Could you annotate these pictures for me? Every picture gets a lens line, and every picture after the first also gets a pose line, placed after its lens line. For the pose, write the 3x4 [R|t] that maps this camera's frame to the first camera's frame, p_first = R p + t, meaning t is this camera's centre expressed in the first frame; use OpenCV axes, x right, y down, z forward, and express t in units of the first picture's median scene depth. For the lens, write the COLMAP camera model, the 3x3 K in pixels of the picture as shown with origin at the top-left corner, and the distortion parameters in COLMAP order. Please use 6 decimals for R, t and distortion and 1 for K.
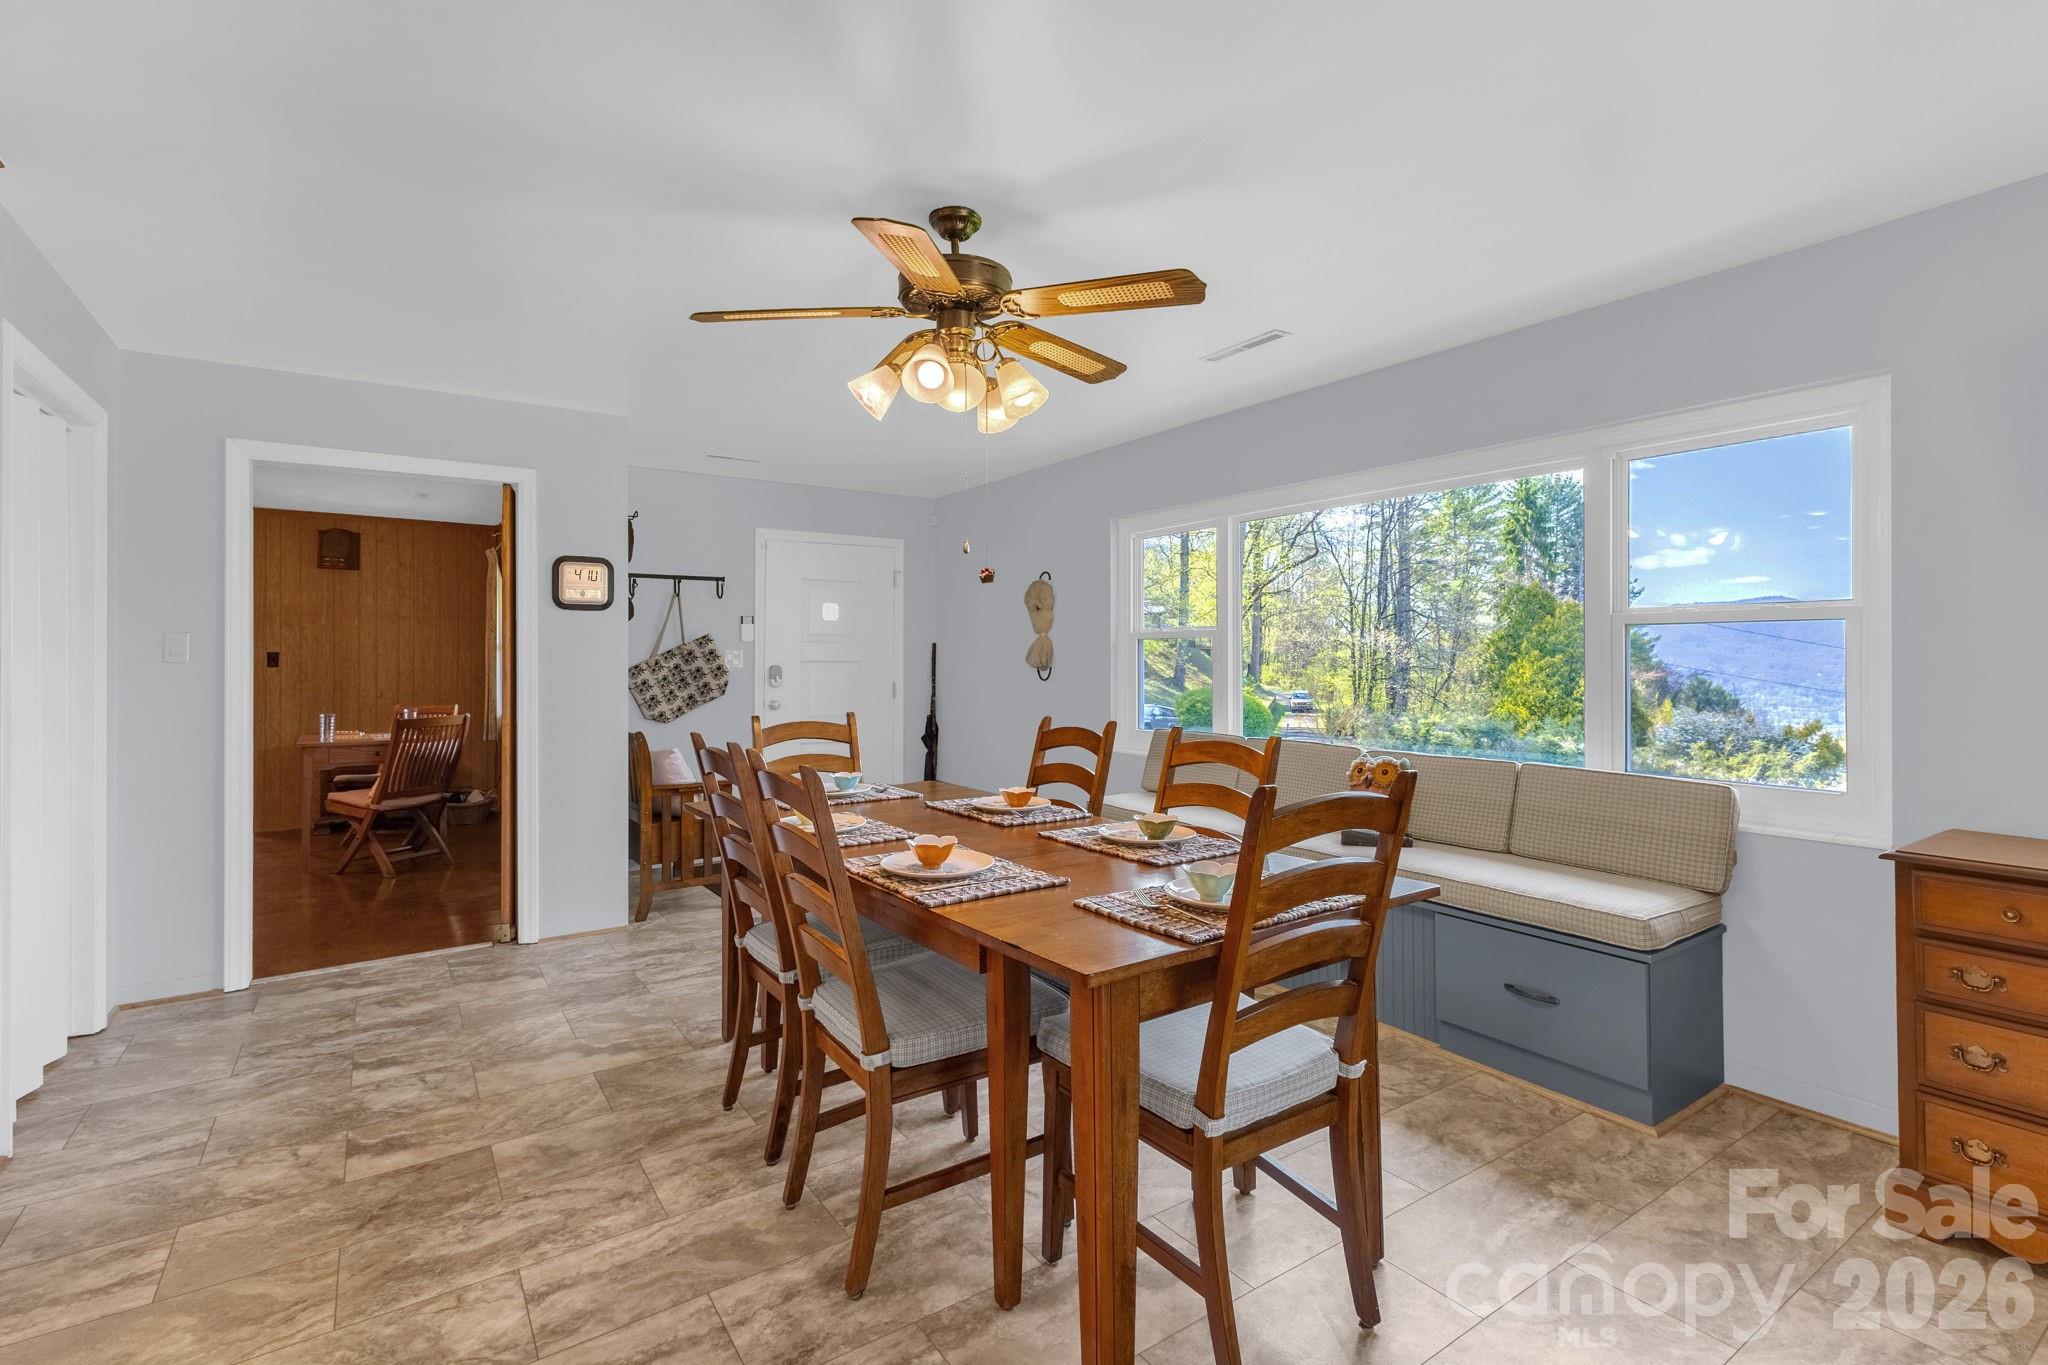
lens RADIAL K [[930.0, 0, 1021.5], [0, 930.0, 665.2], [0, 0, 1]] dist [0.000587, -0.000040]
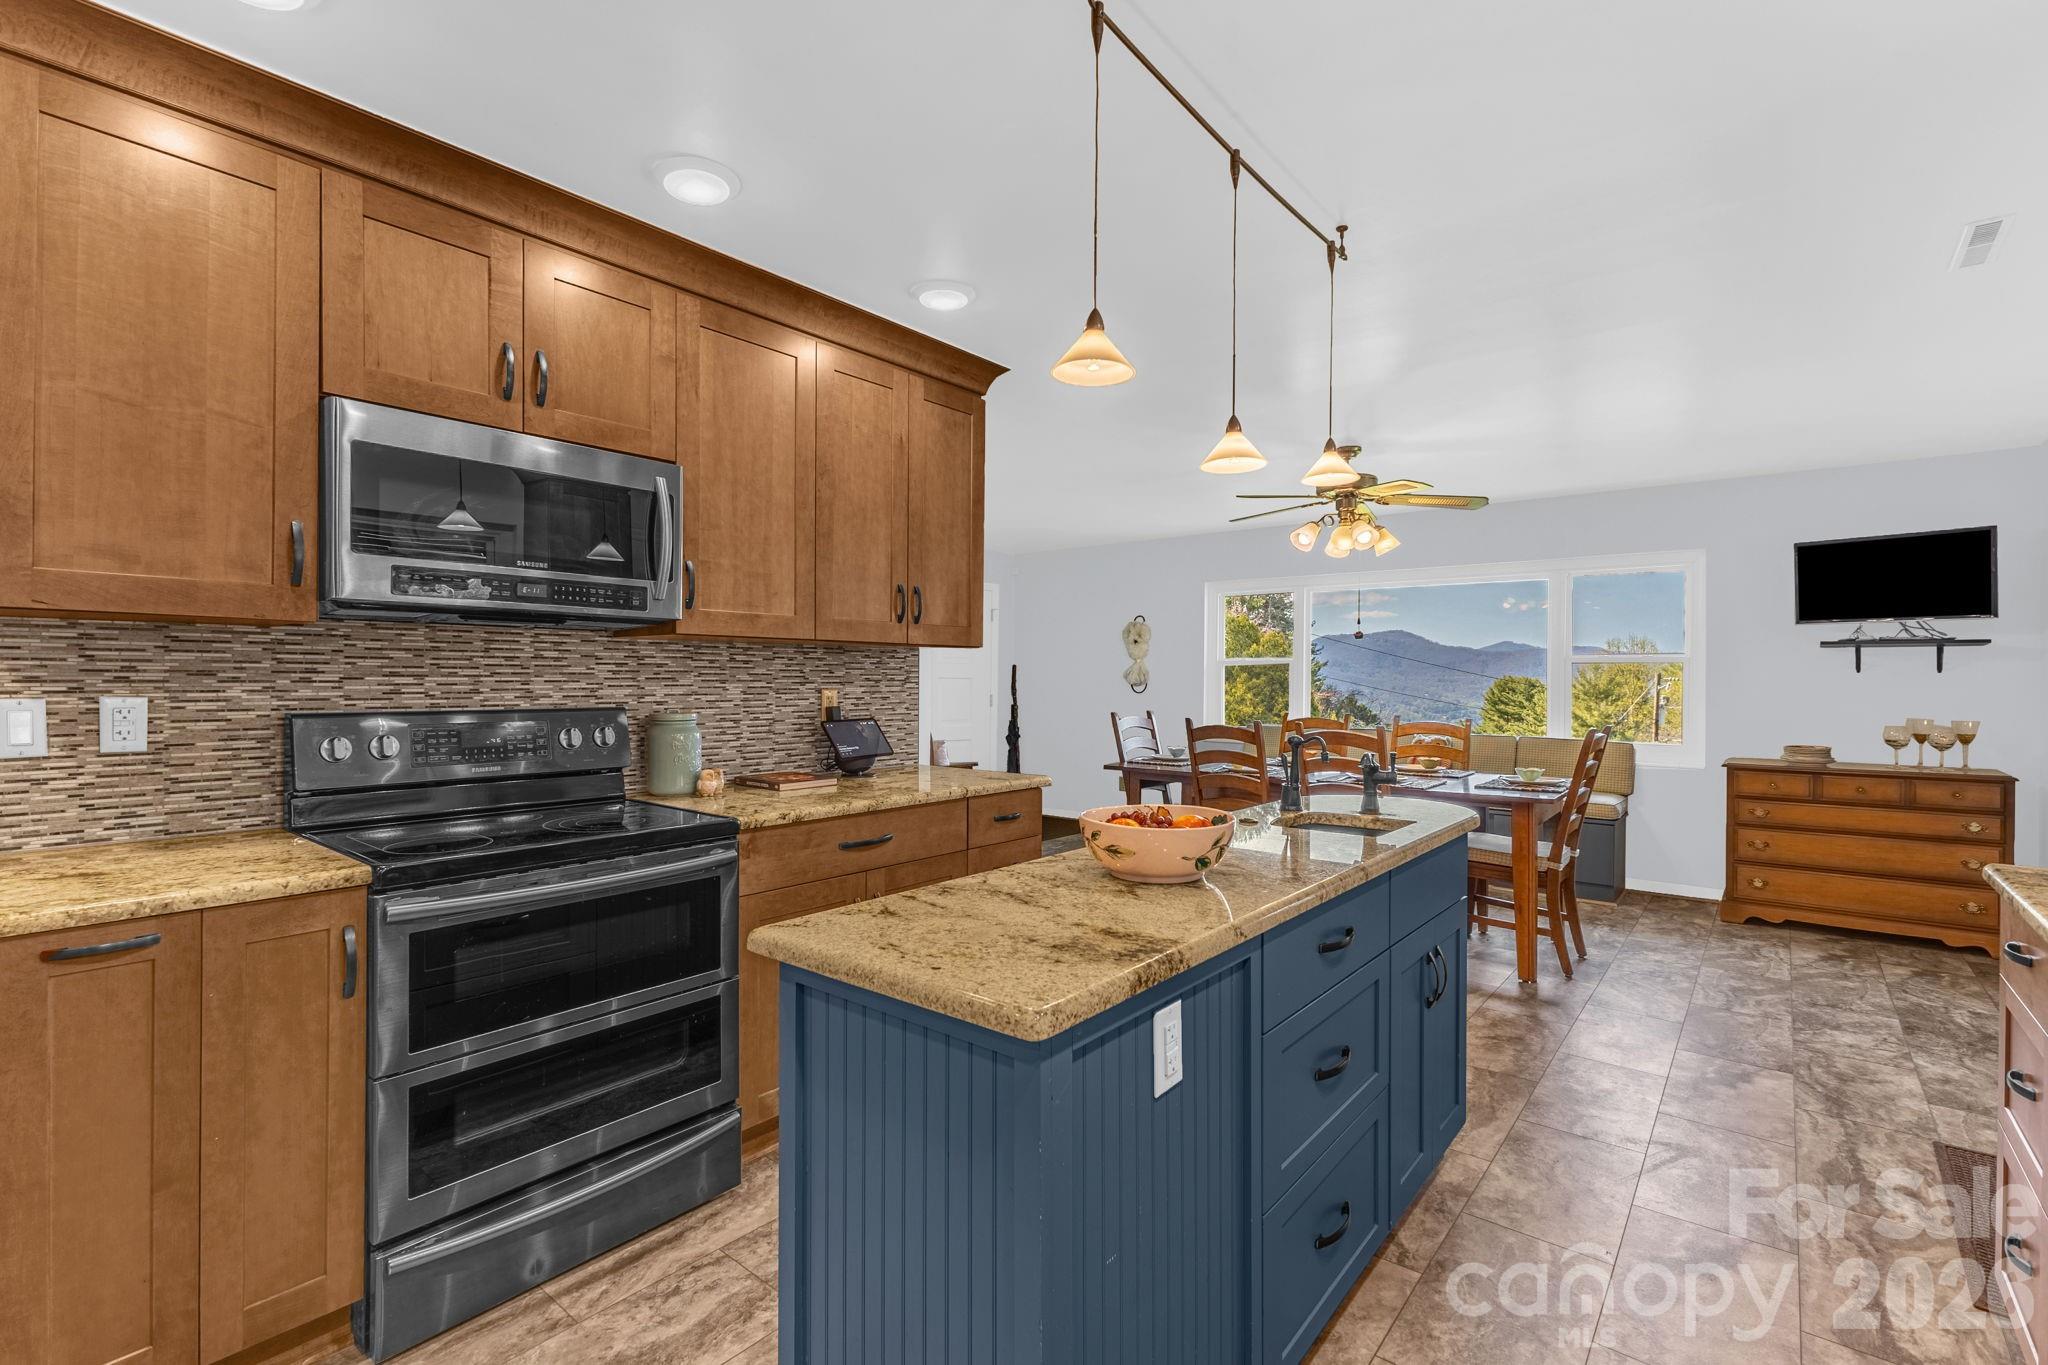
lens RADIAL K [[897.6, 0, 1025.2], [0, 897.6, 687.1], [0, 0, 1]] dist [0.001064, -0.000389]
pose [[0.959967, 0.002955, 0.280098, -1.067171], [-0.003800, 0.999990, 0.002475, 0.010455], [-0.280088, -0.003441, 0.959968, -0.515858]]
